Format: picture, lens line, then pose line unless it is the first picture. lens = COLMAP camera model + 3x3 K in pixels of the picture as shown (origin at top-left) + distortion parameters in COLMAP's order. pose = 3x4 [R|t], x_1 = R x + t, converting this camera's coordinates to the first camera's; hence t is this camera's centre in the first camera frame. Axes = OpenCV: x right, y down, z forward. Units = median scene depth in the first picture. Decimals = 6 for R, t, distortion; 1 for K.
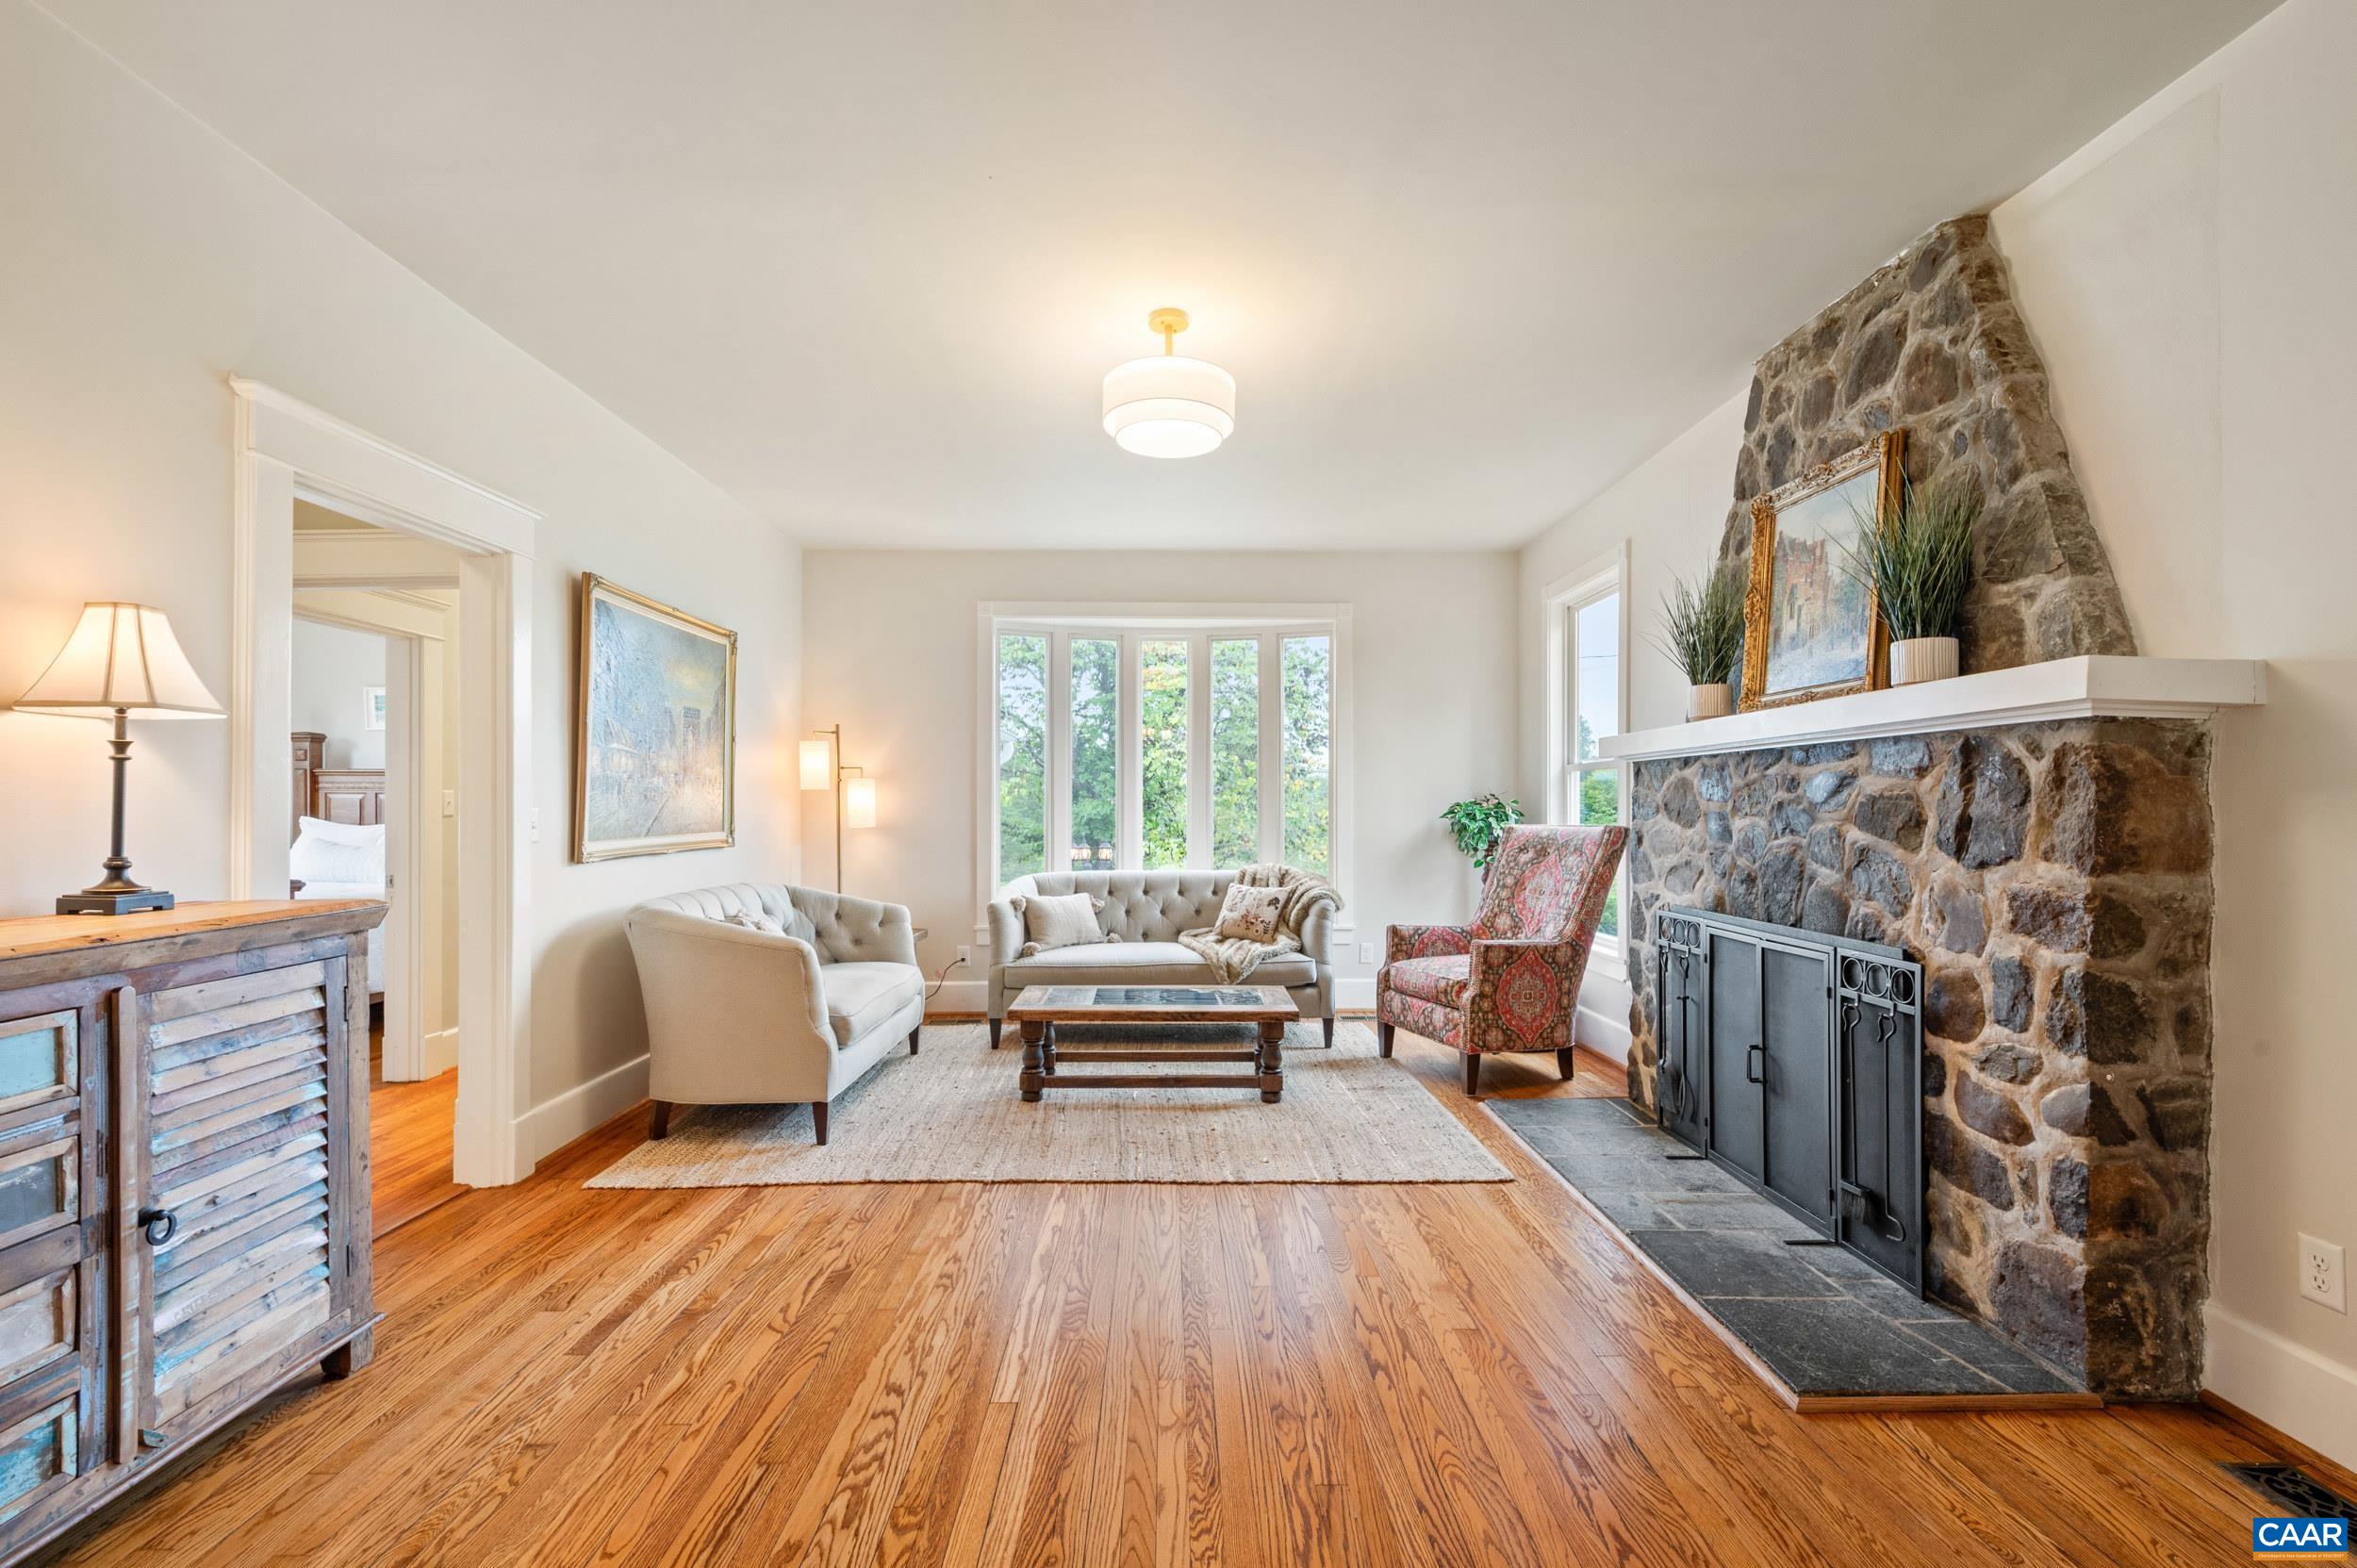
lens RADIAL K [[1038.9, 0, 1157.0], [0, 1038.9, 799.8], [0, 0, 1]] dist [-0.000283, -0.000814]
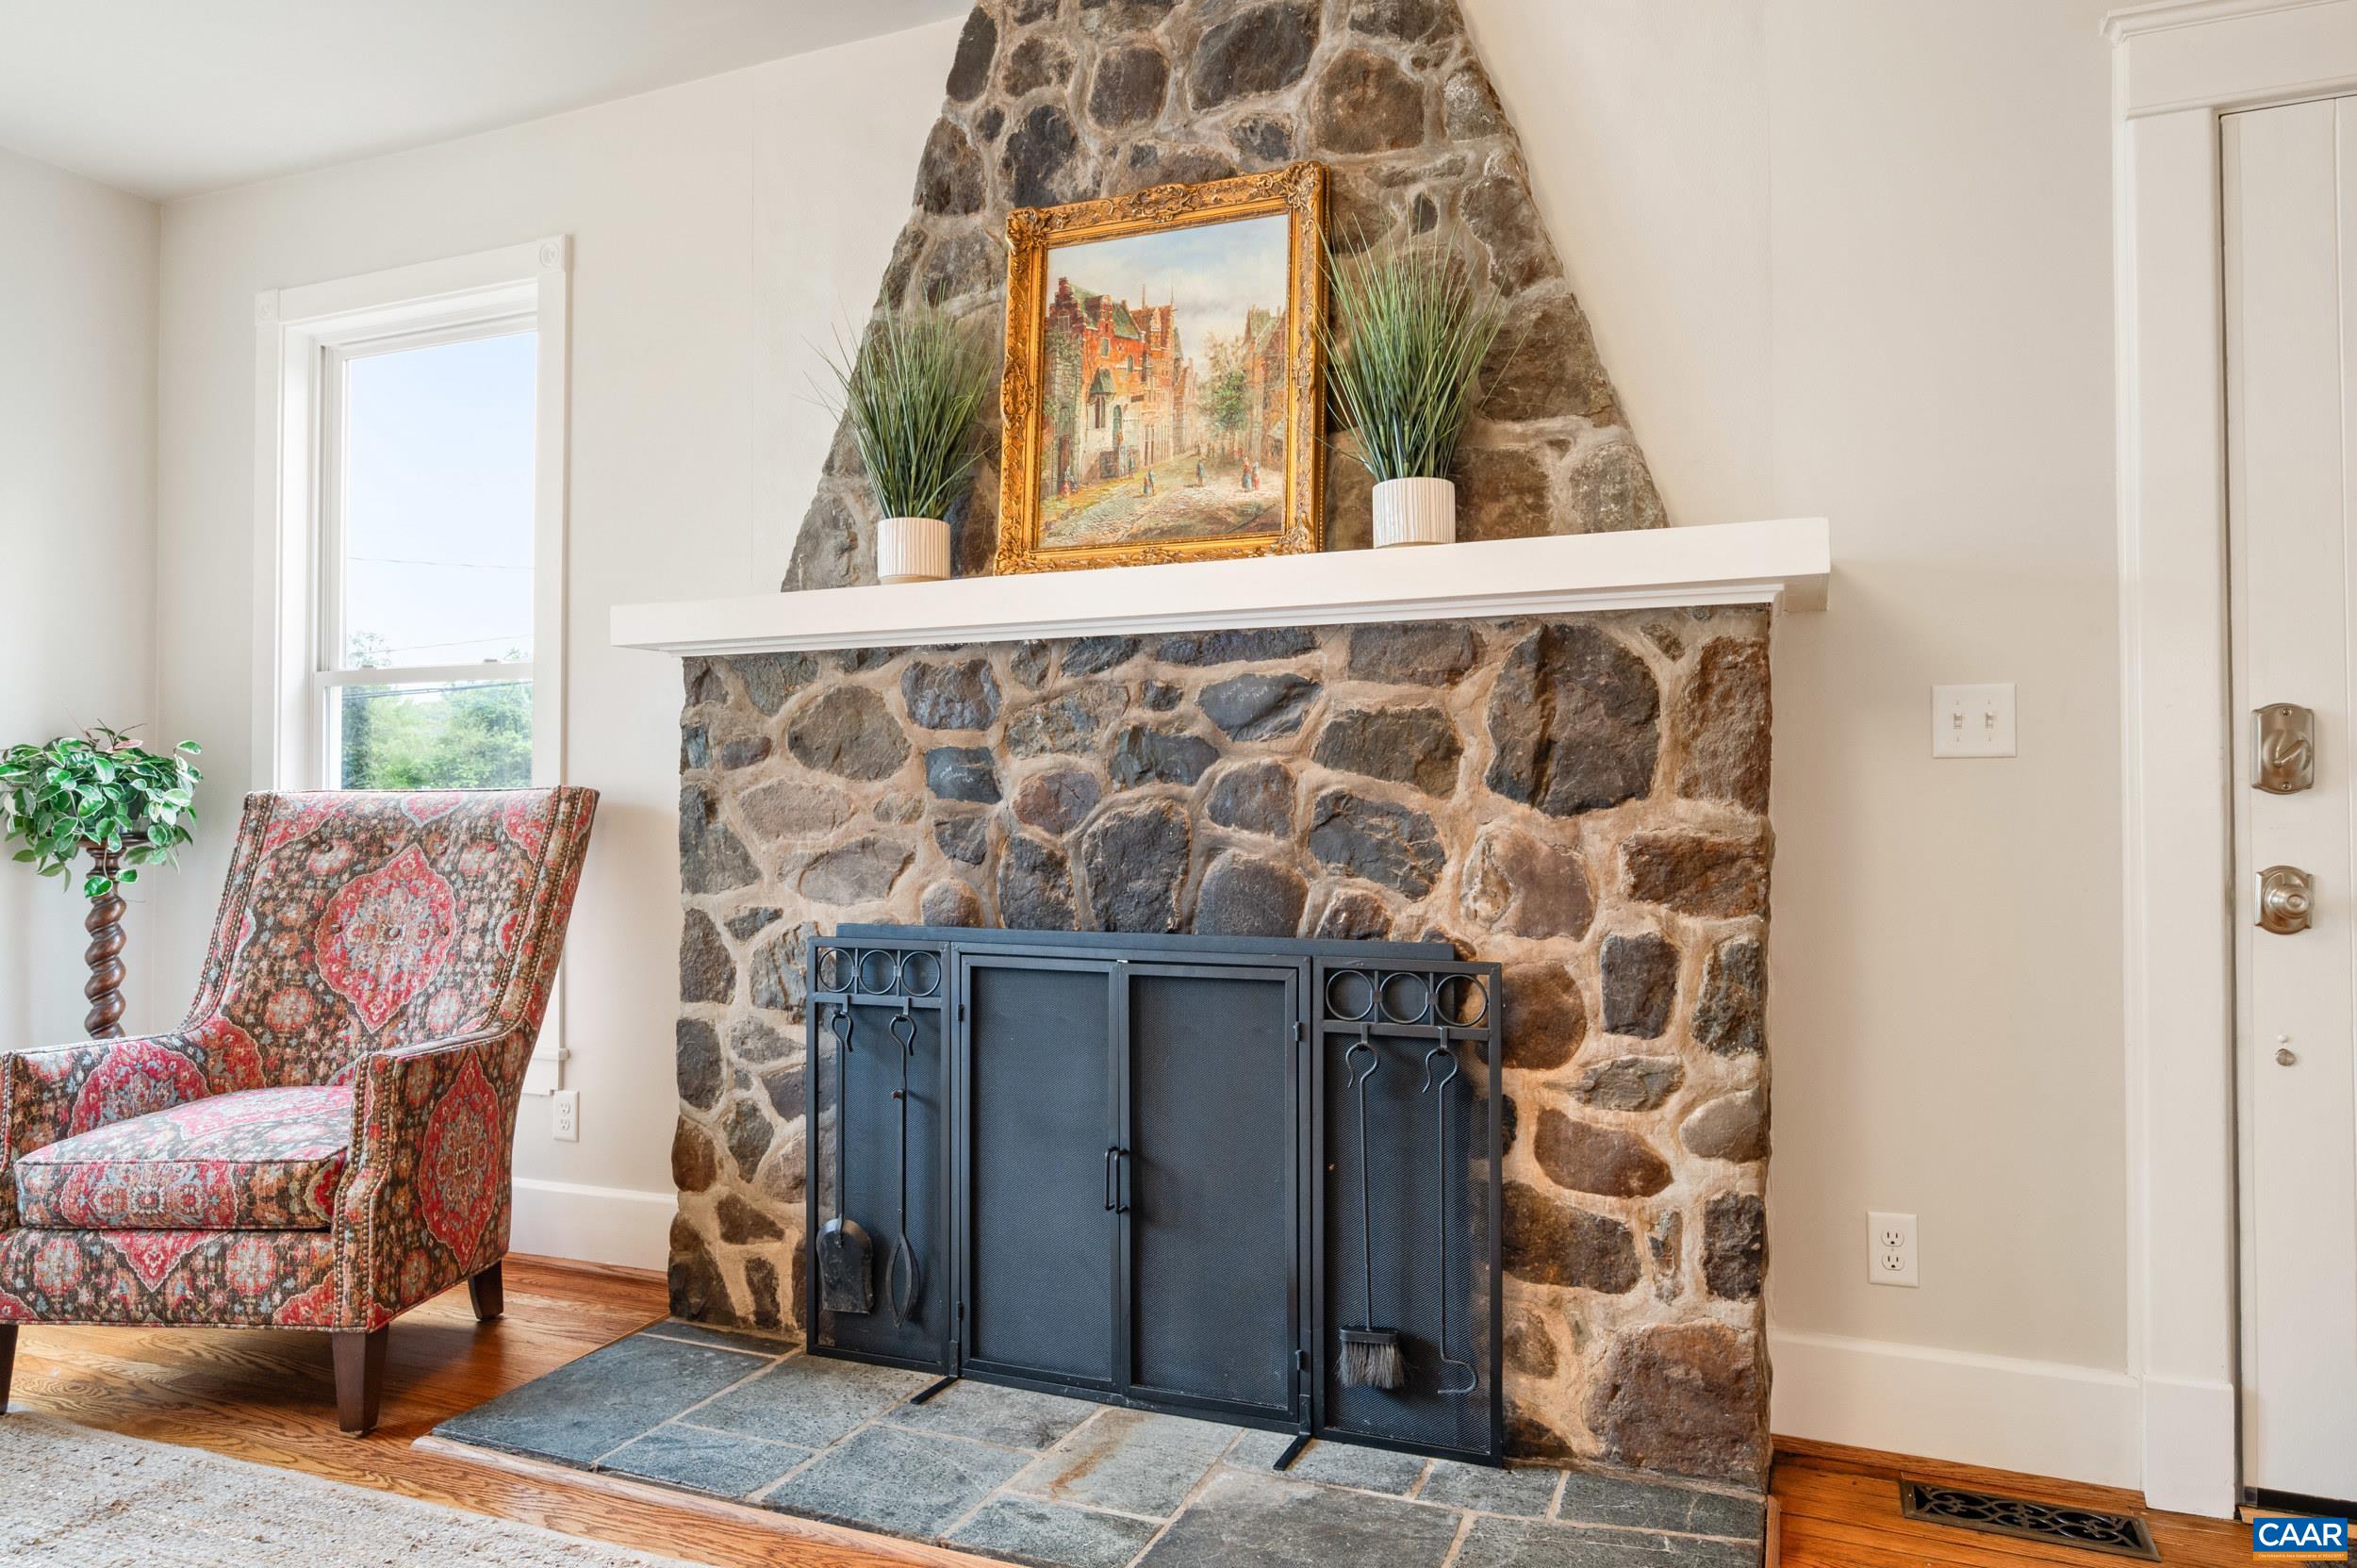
lens RADIAL K [[1503.5, 0, 1191.8], [0, 1503.5, 790.4], [0, 0, 1]] dist [-0.002108, -0.000771]
pose [[0.372173, 0.010756, 0.928101, -0.192826], [-0.005559, 0.999941, -0.009359, 0.048738], [-0.928147, -0.001676, 0.372211, 0.686638]]
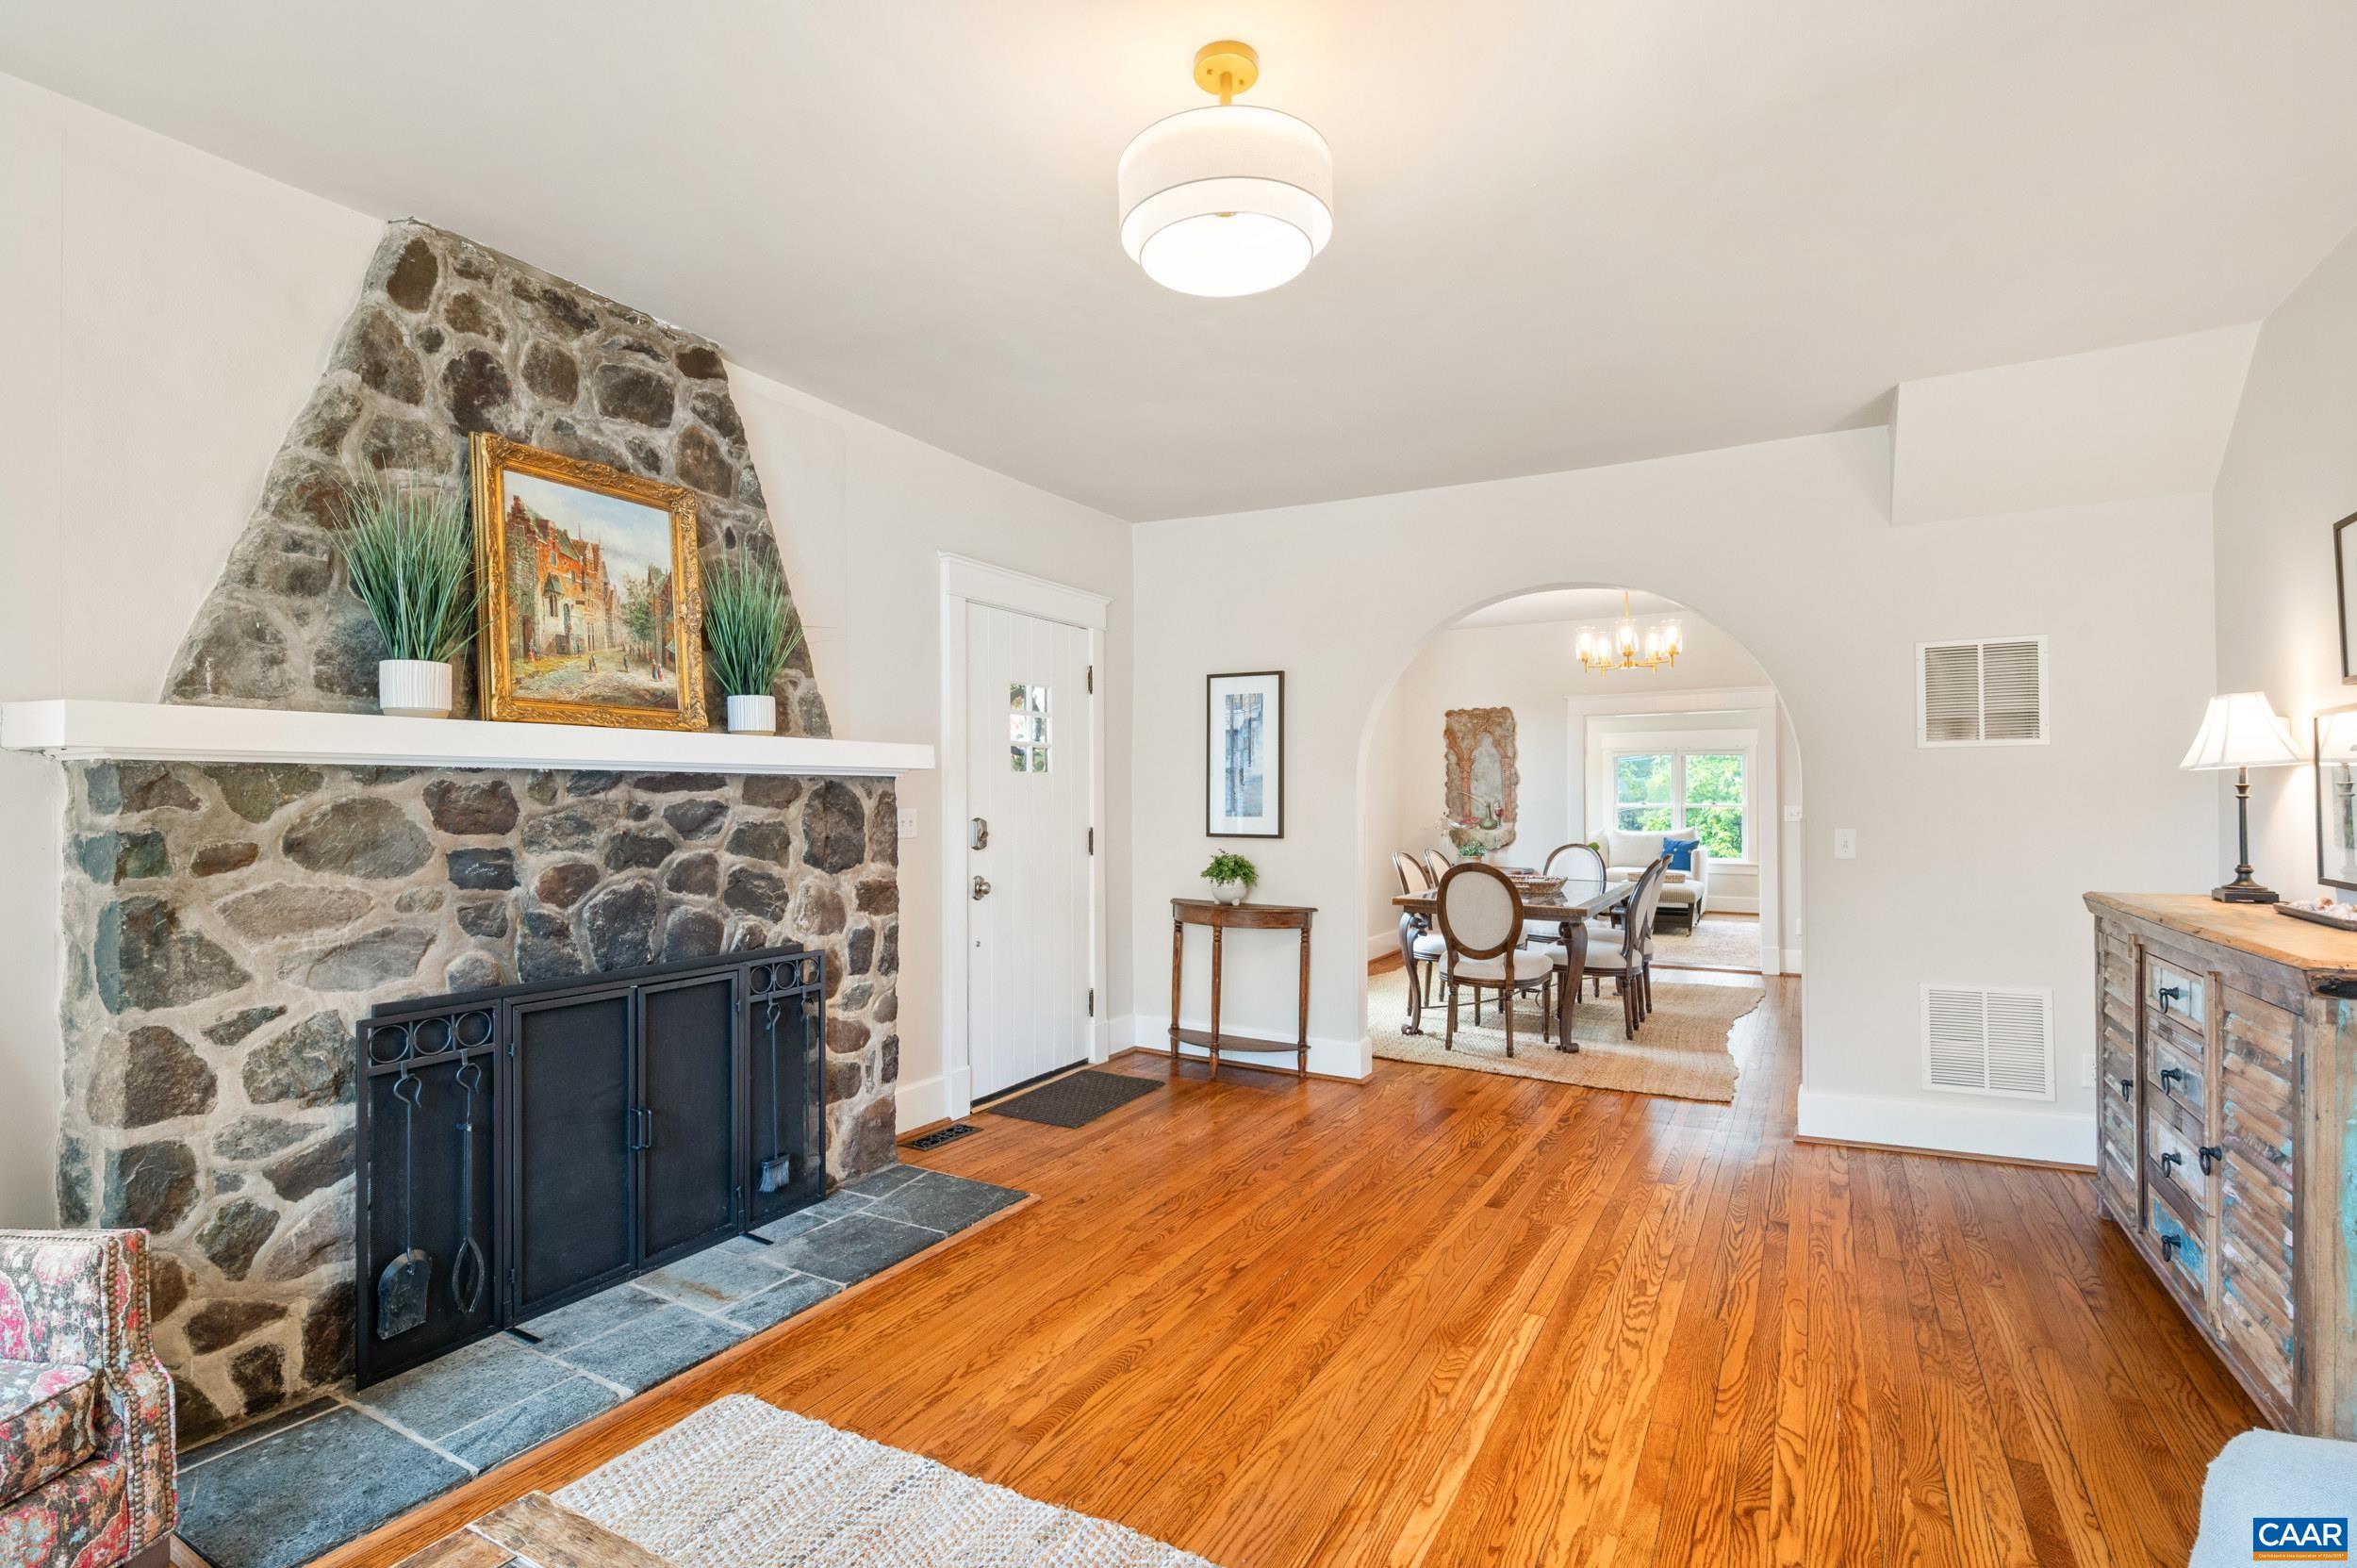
lens RADIAL K [[1128.0, 0, 1187.8], [0, 1128.0, 786.0], [0, 0, 1]] dist [-0.003722, 0.001098]
pose [[-0.878936, 0.008303, 0.476867, -0.306861], [-0.000139, 0.999844, -0.017666, -0.021314], [-0.476939, -0.015594, -0.878798, 1.710313]]
